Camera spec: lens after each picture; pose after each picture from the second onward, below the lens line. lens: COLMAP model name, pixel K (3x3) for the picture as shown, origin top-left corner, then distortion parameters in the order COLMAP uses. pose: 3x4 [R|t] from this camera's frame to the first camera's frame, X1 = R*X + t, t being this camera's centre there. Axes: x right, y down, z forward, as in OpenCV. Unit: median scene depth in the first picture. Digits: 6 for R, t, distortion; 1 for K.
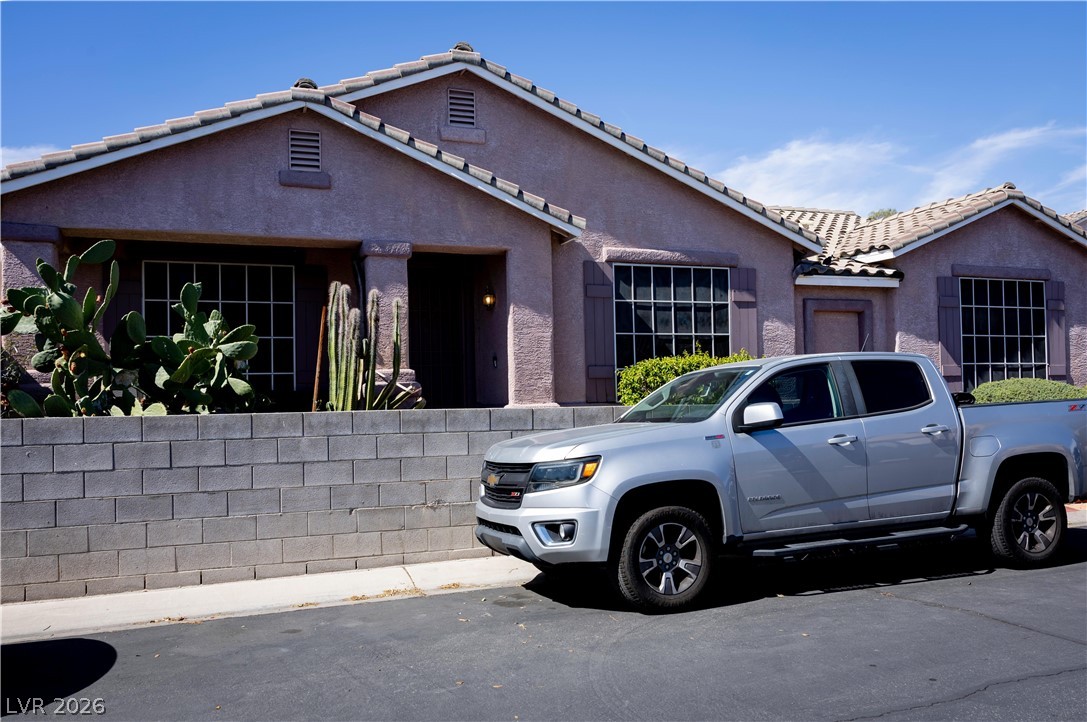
lens RADIAL K [[840.0, 0, 543.5], [0, 840.0, 361.0], [0, 0, 1]] dist [0.003756, 0.006822]
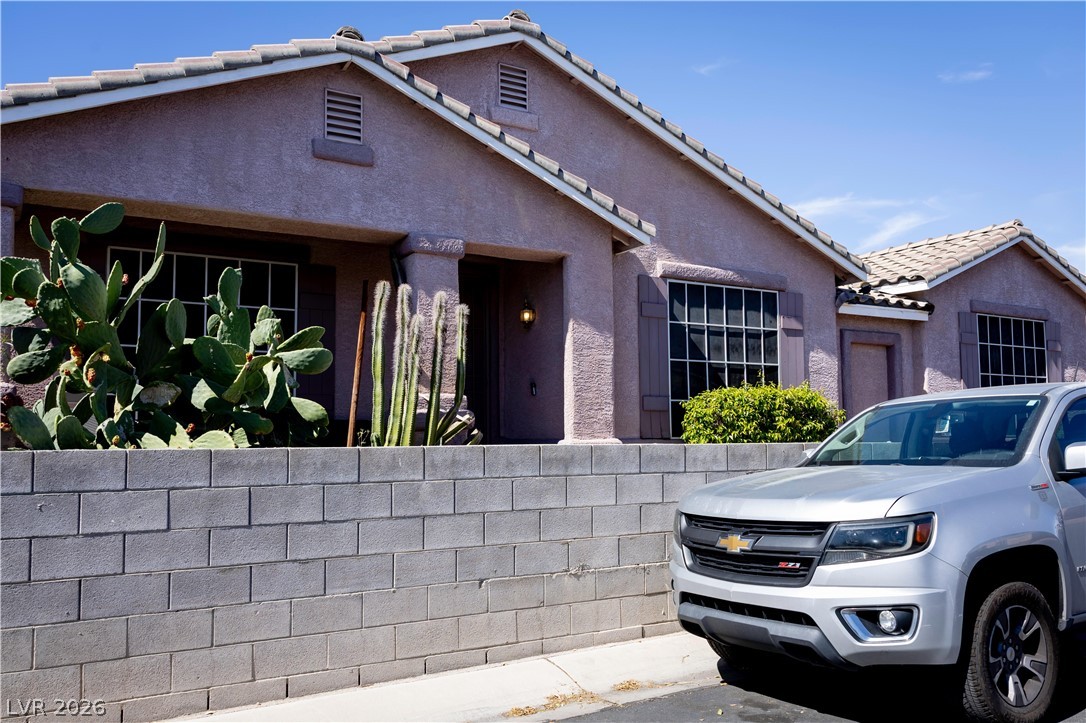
lens RADIAL K [[839.2, 0, 543.0], [0, 839.2, 361.5], [0, 0, 1]] dist [0.003756, 0.006822]
pose [[0.987244, 0.028132, 0.156712, -0.218144], [-0.021410, 0.998784, -0.044419, 0.013120], [-0.157771, 0.040497, 0.986645, 0.195498]]
